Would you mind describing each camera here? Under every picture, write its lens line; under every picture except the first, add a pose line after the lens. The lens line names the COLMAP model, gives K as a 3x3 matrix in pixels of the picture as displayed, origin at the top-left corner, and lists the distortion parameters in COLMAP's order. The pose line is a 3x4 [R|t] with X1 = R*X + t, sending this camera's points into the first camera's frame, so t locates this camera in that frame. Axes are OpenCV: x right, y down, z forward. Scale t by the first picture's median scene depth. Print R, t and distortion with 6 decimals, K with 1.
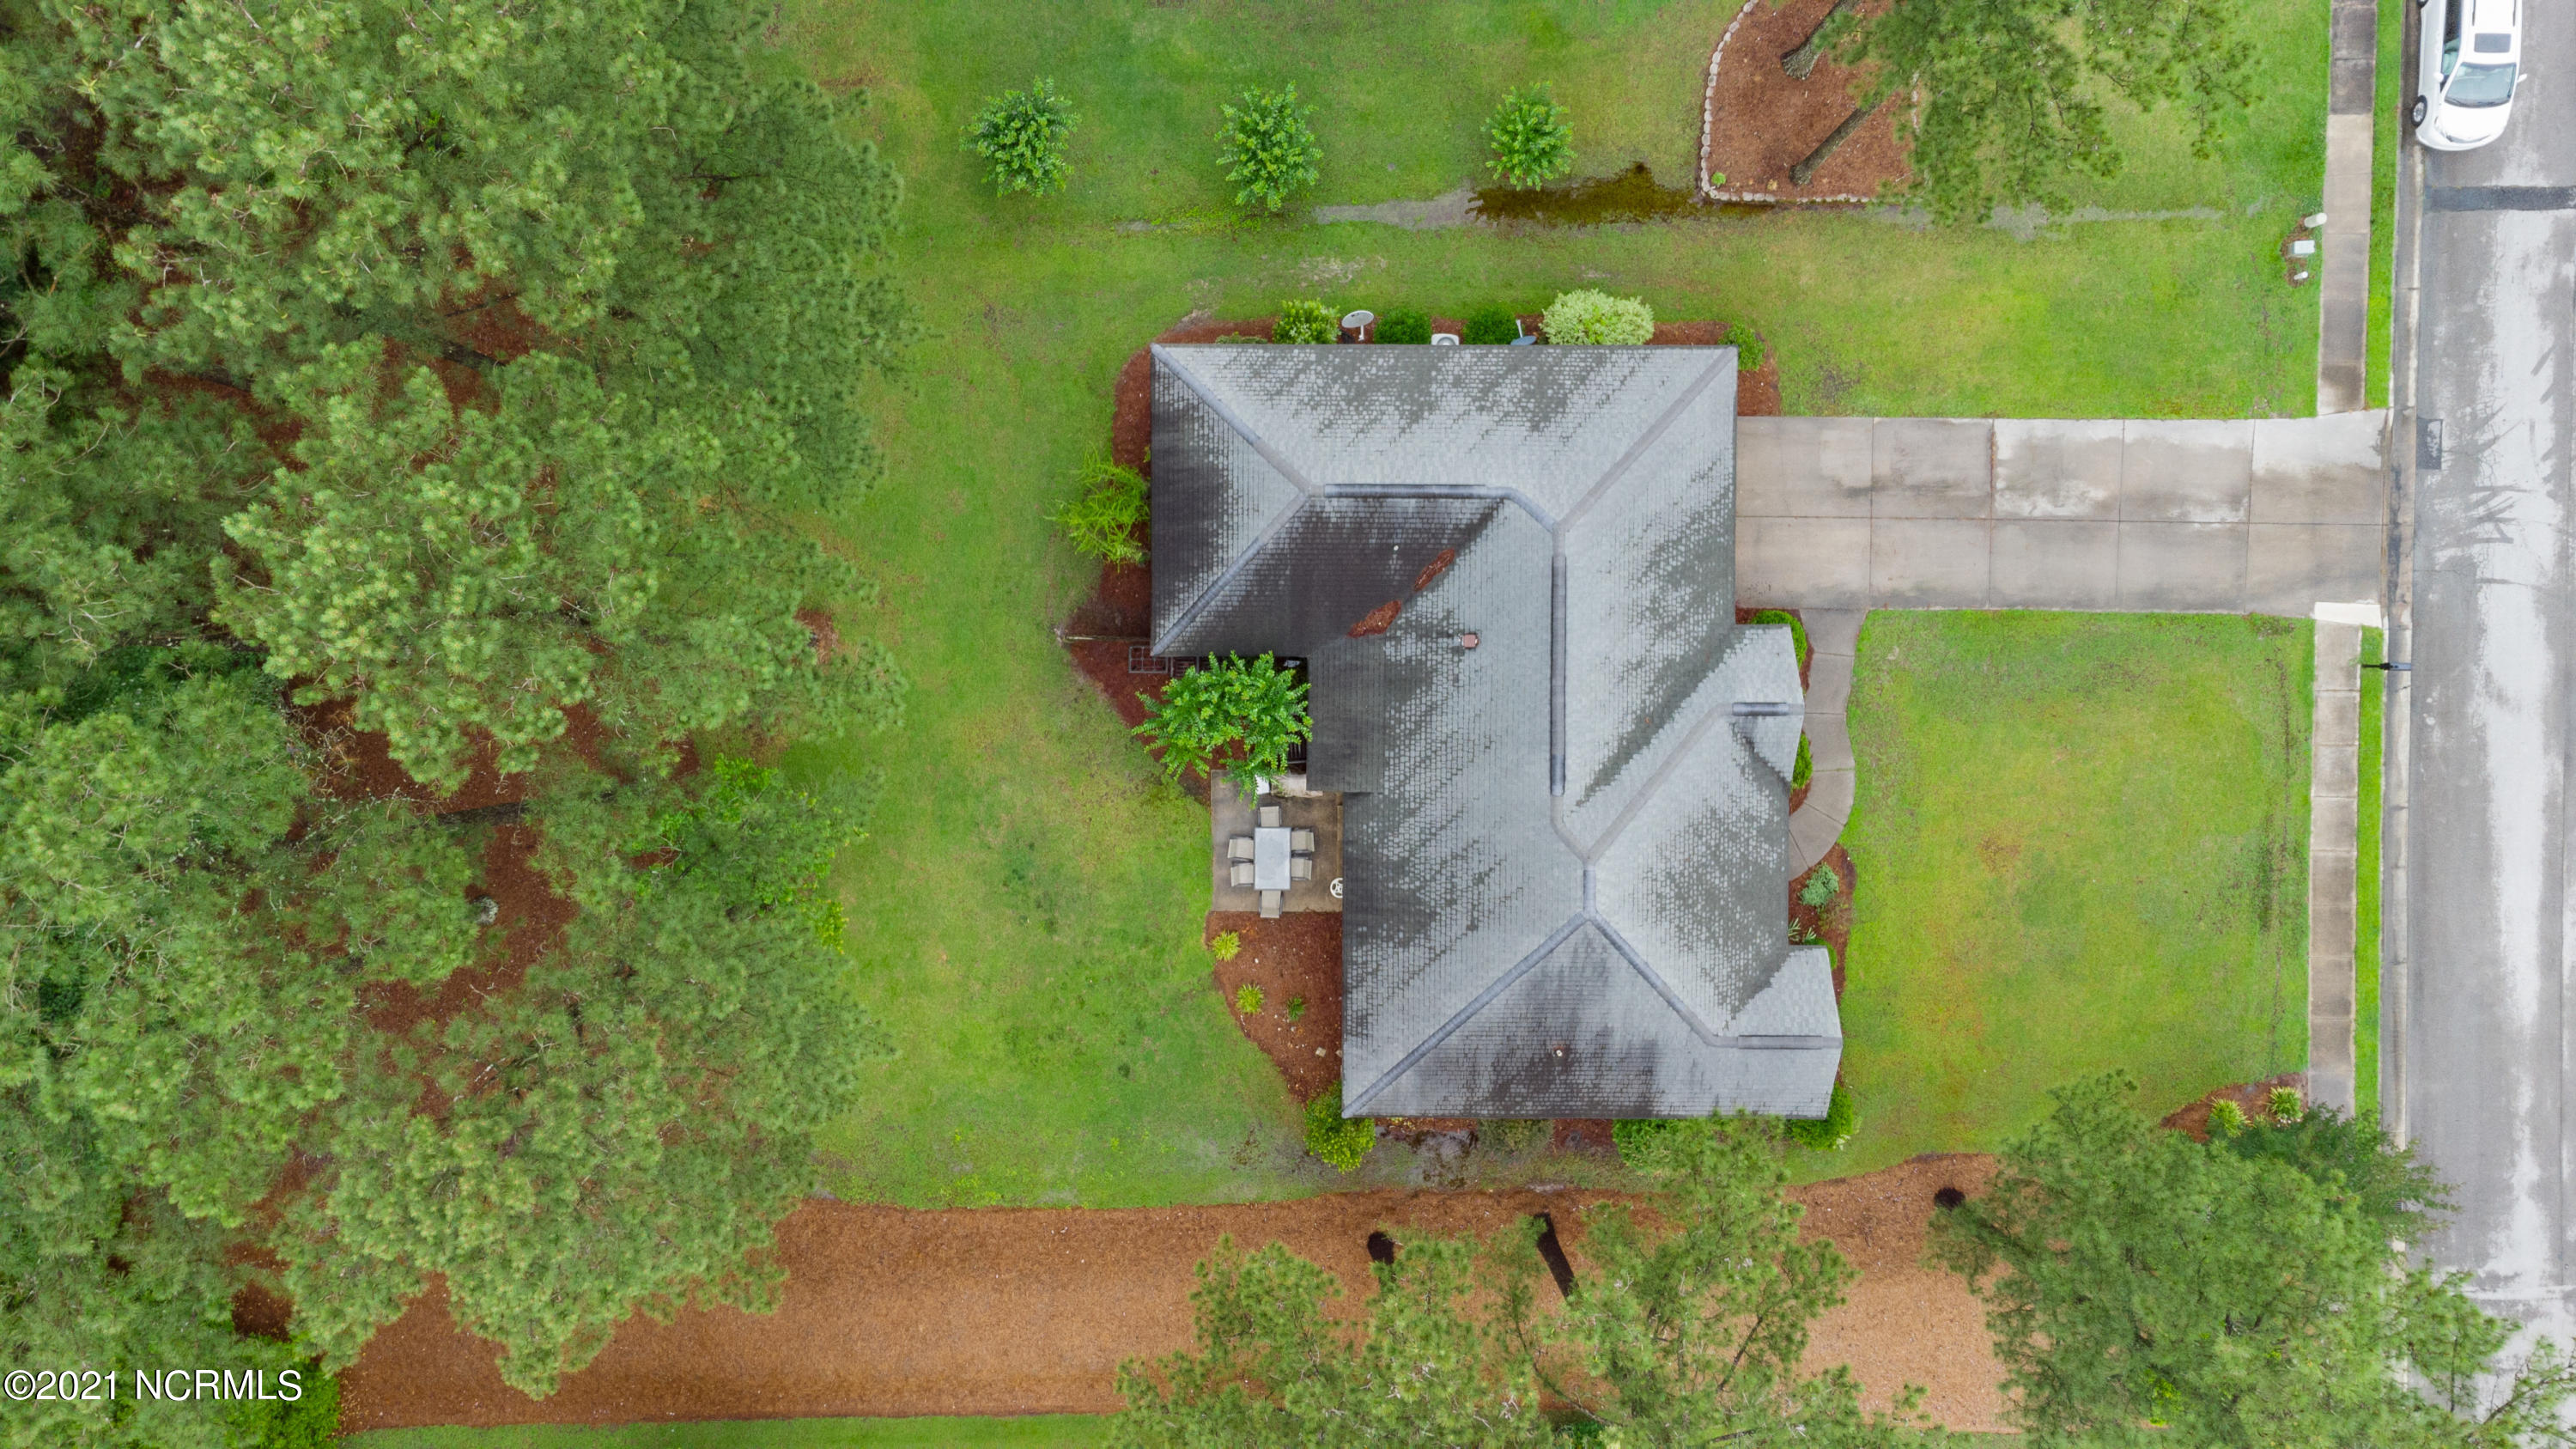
lens RADIAL K [[1925.0, 0, 1284.8], [0, 1925.0, 735.2], [0, 0, 1]] dist [0.041727, -0.002599]
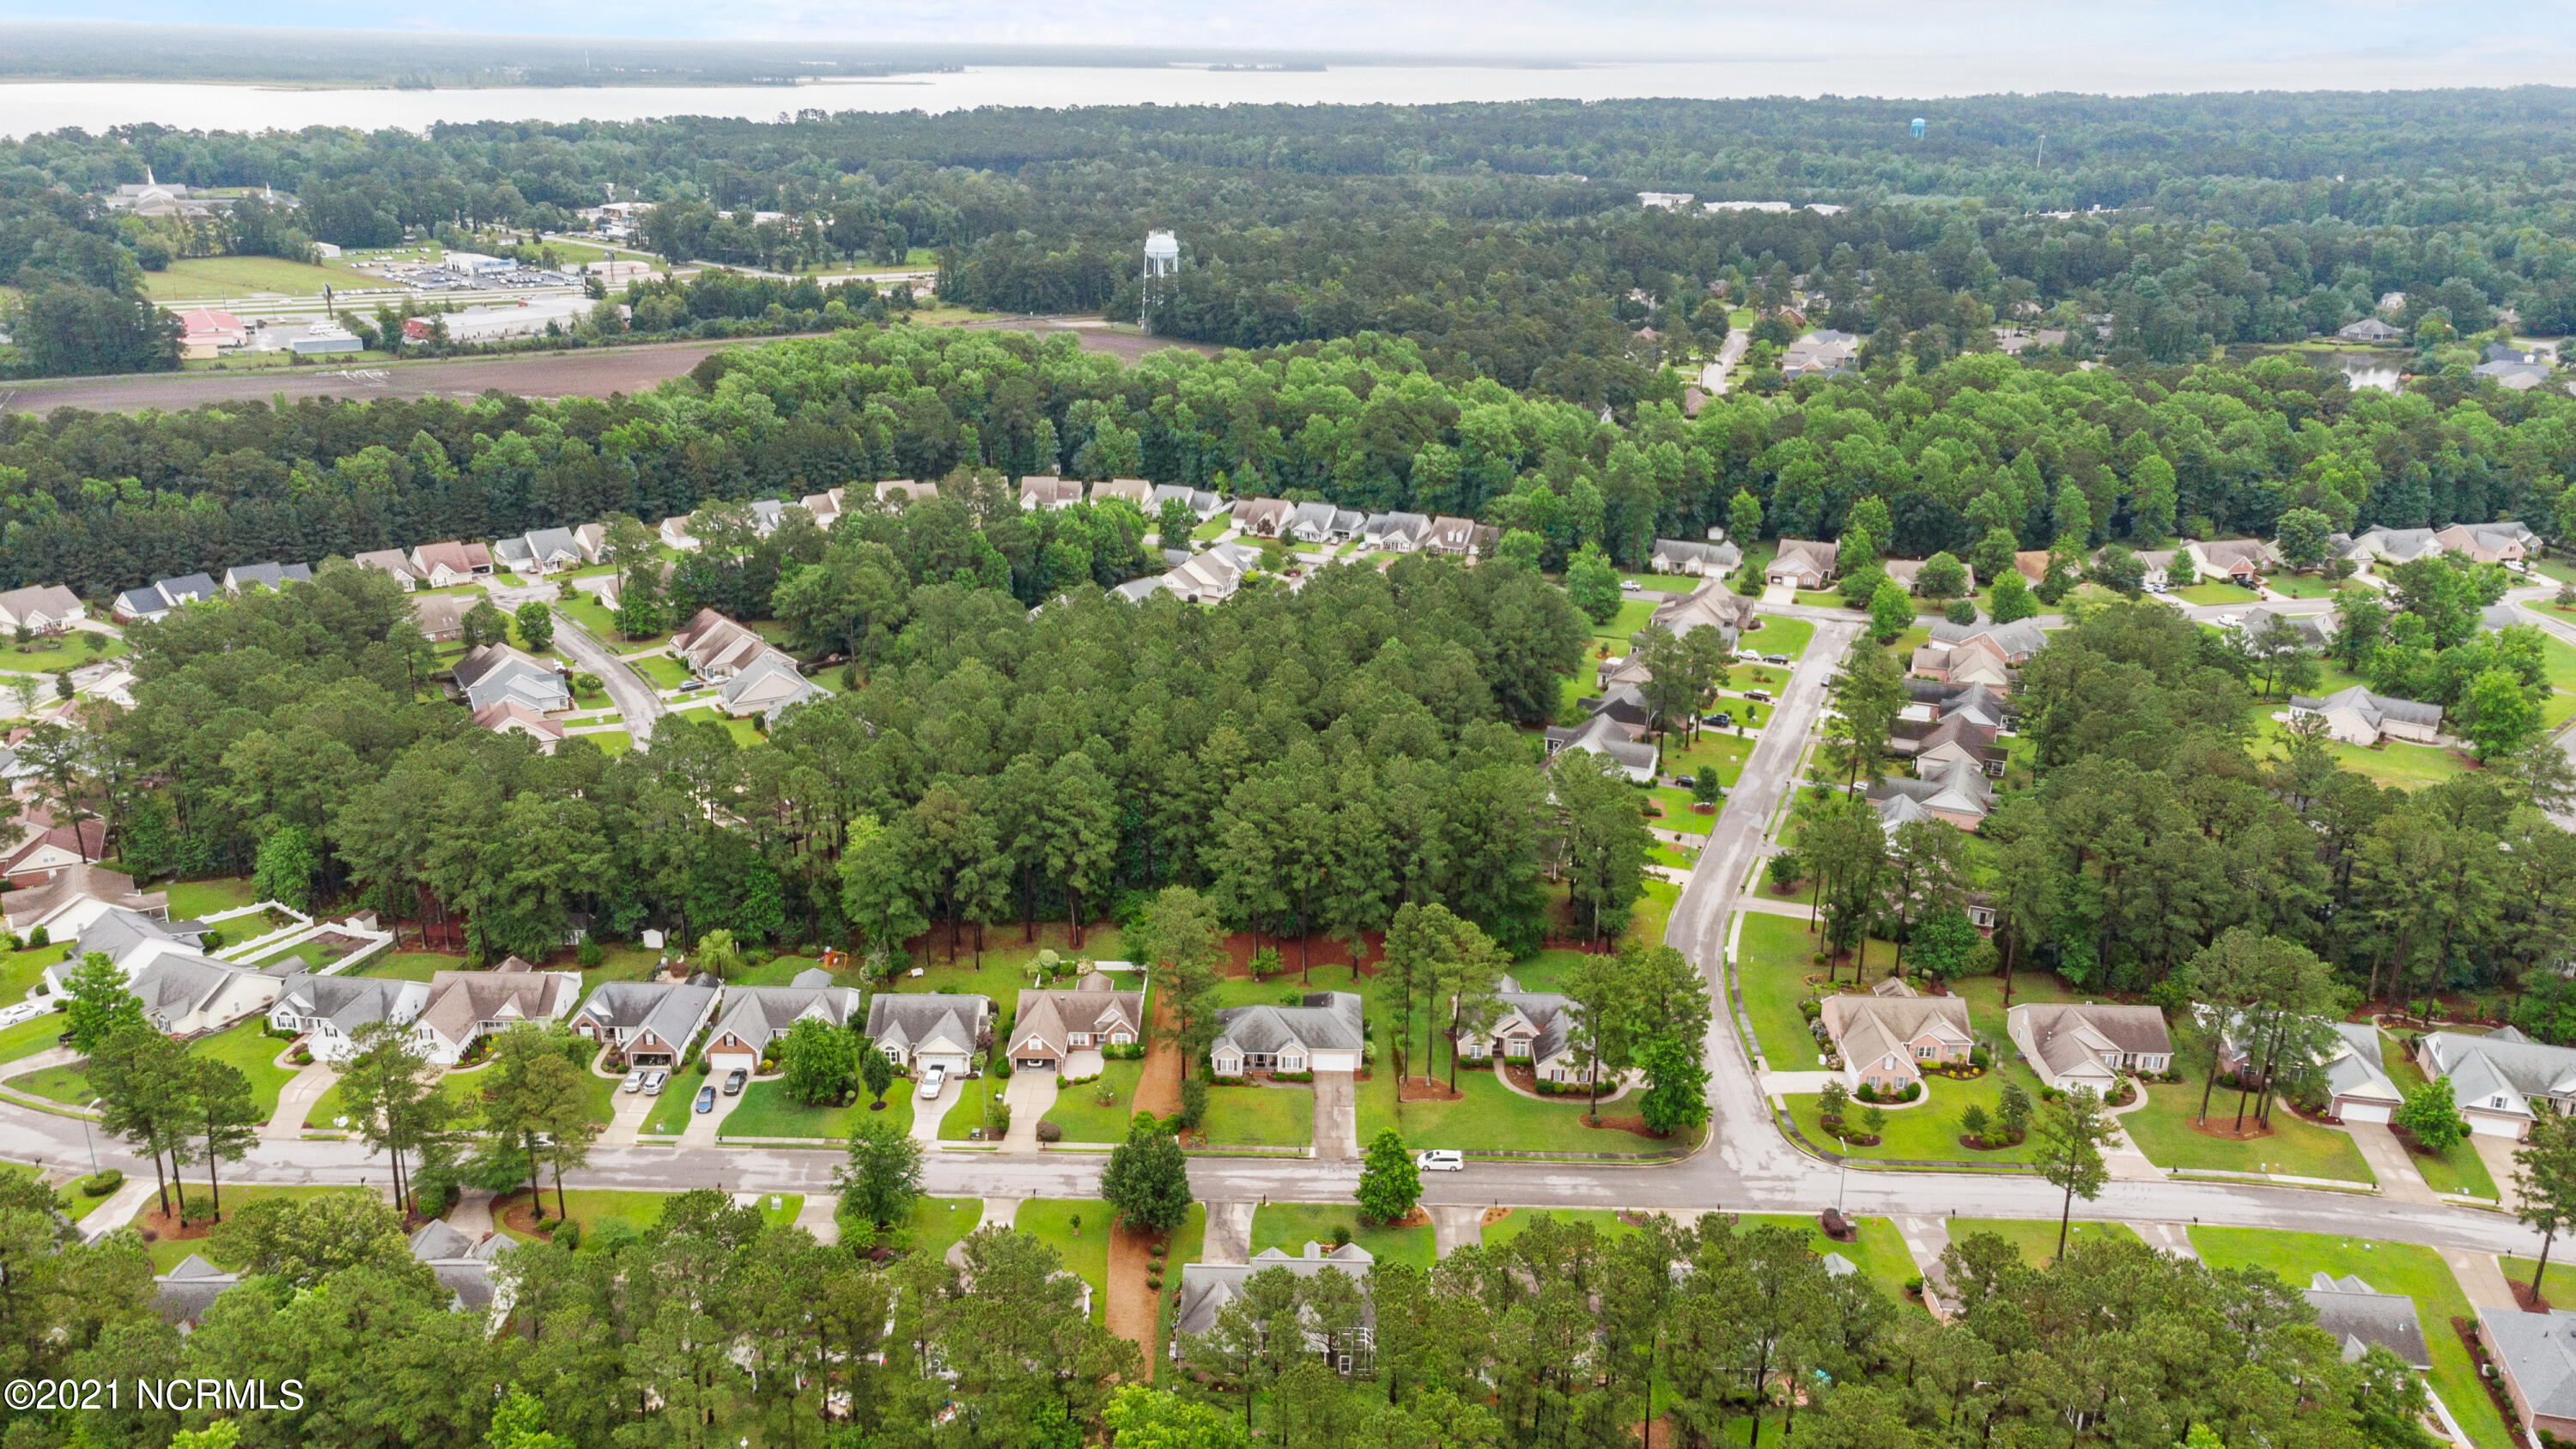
lens RADIAL K [[1925.0, 0, 1281.9], [0, 1925.0, 722.5], [0, 0, 1]] dist [0.041727, -0.002599]
pose [[-0.011970, 0.311206, -0.950267, 4.383879], [-0.999581, -0.028761, 0.003172, 0.020249], [-0.026343, 0.949907, 0.311420, -1.264152]]
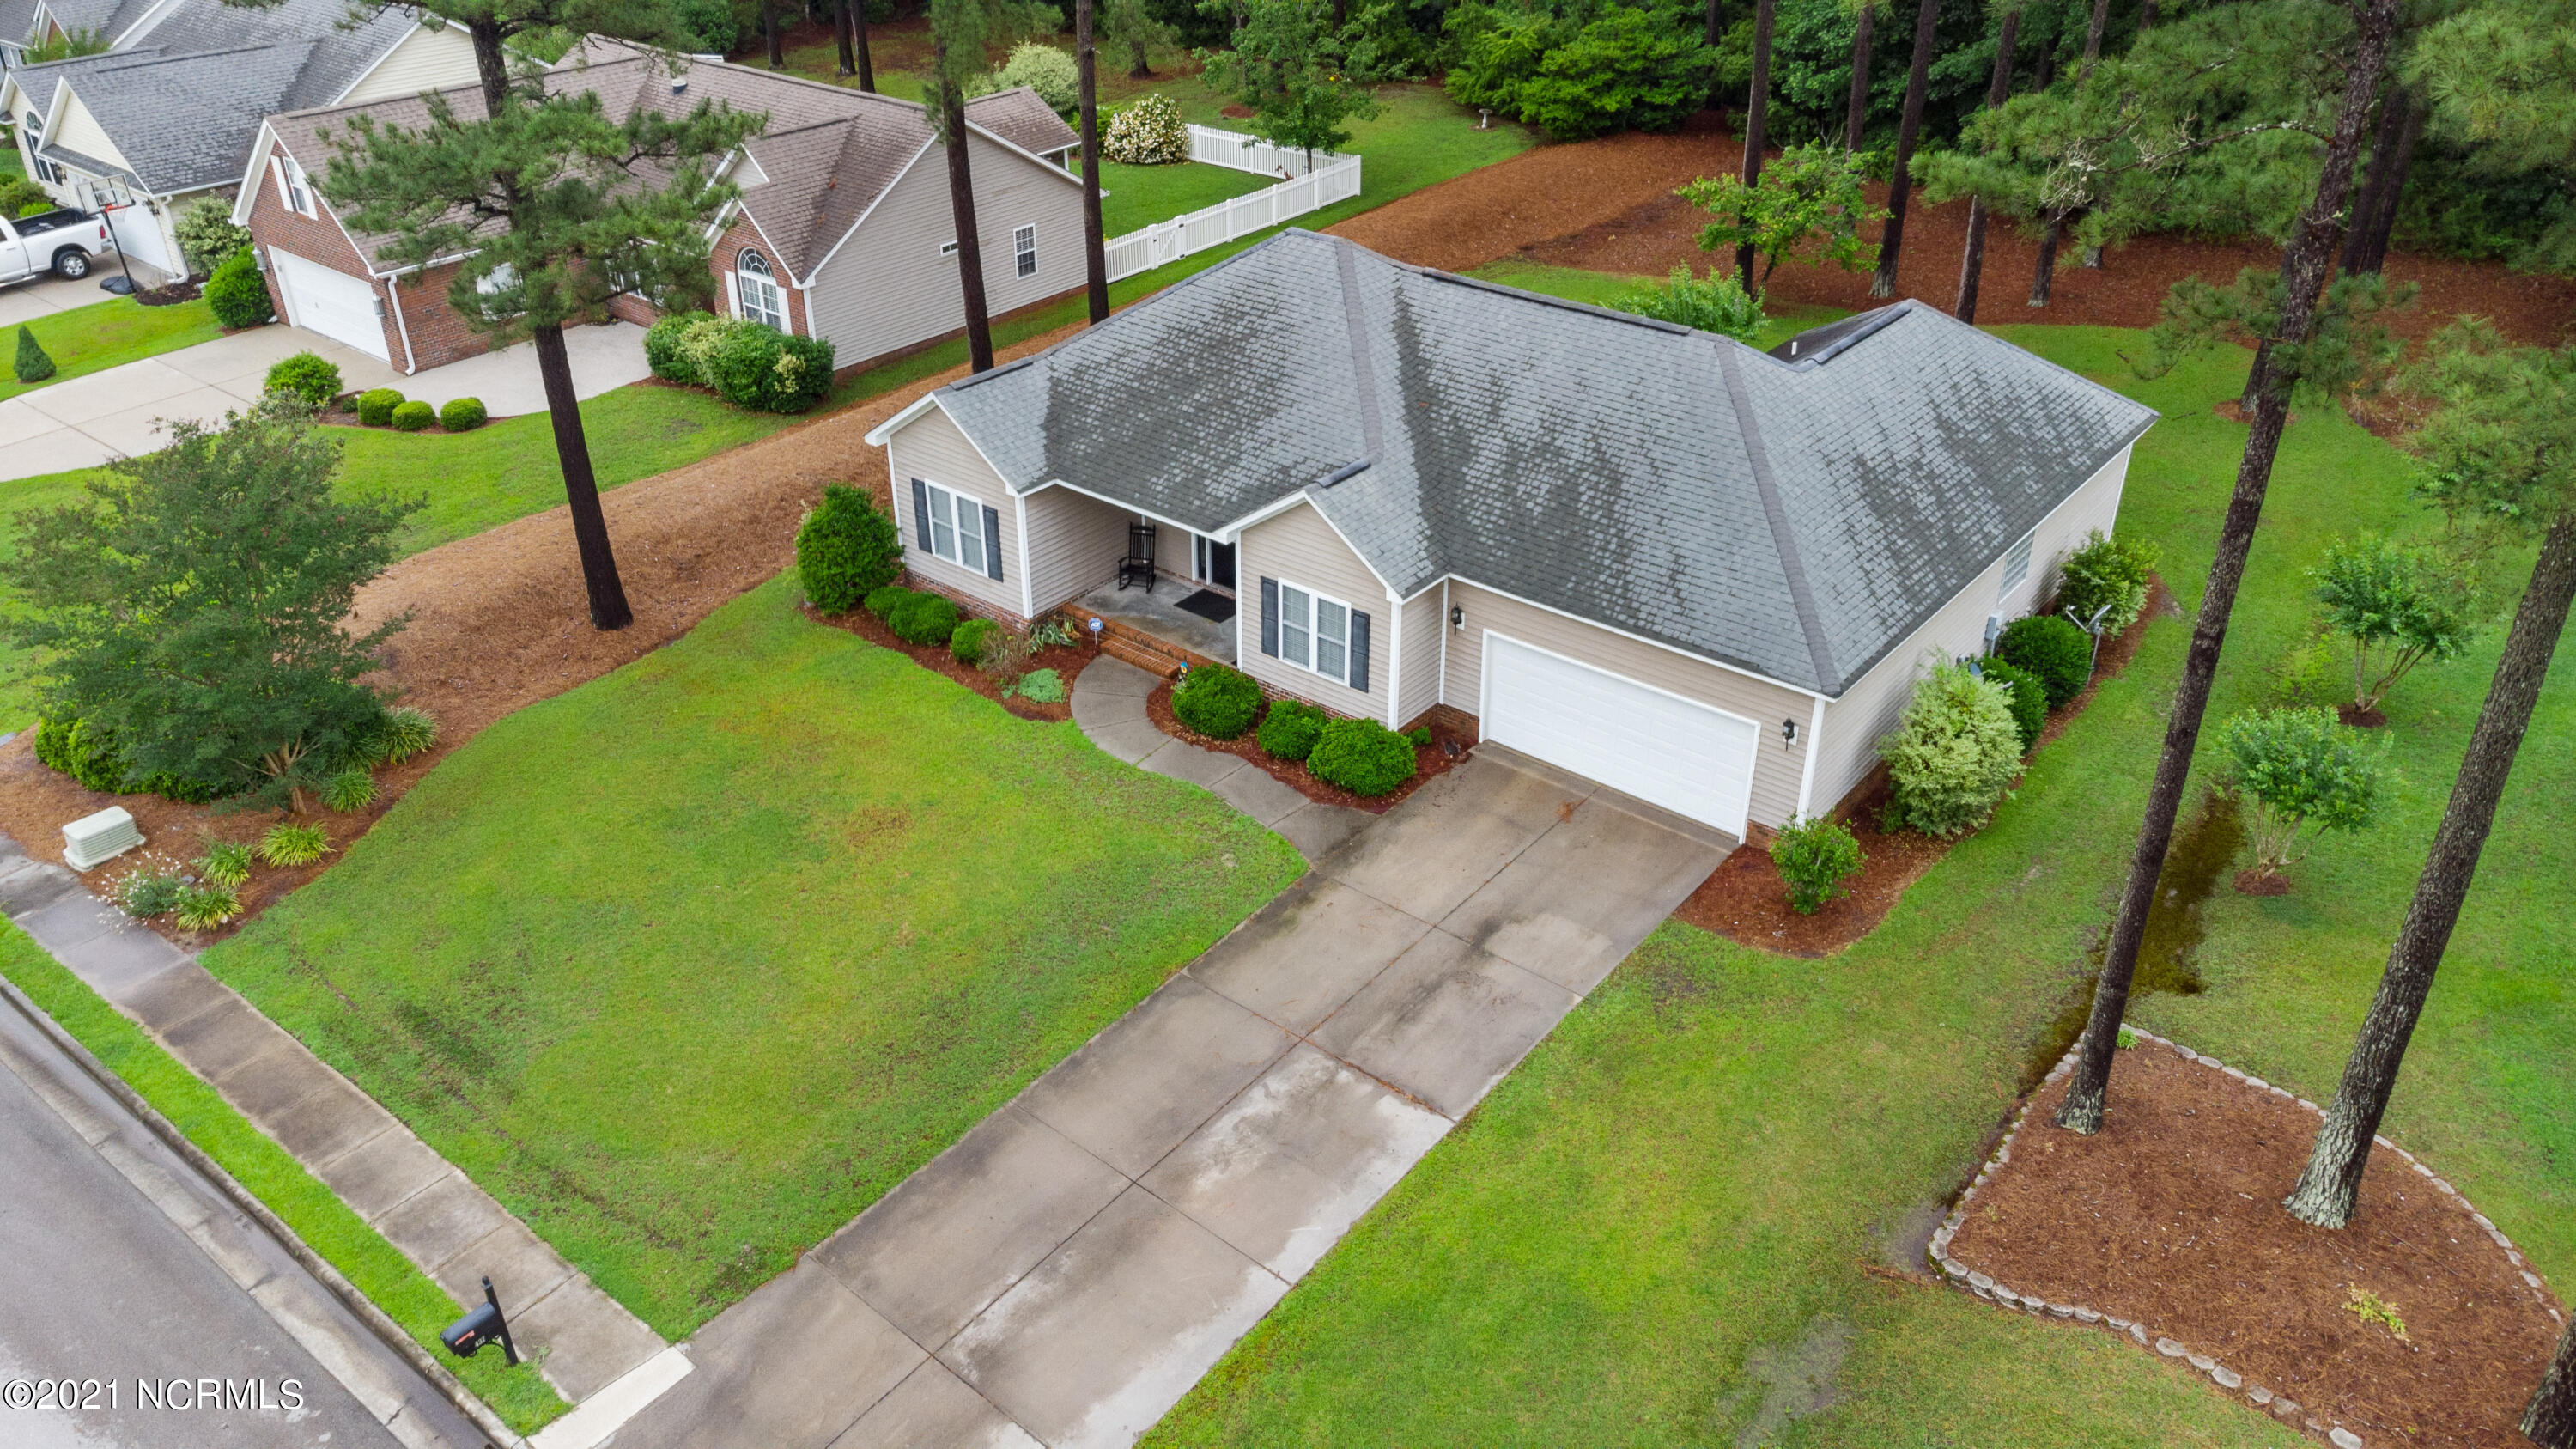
lens RADIAL K [[1925.0, 0, 1290.0], [0, 1925.0, 722.8], [0, 0, 1]] dist [0.041727, -0.002599]
pose [[-0.626929, 0.383138, -0.678355, 0.691506], [-0.778870, -0.328288, 0.534405, -0.362421], [-0.017944, 0.863384, 0.504228, 0.654318]]
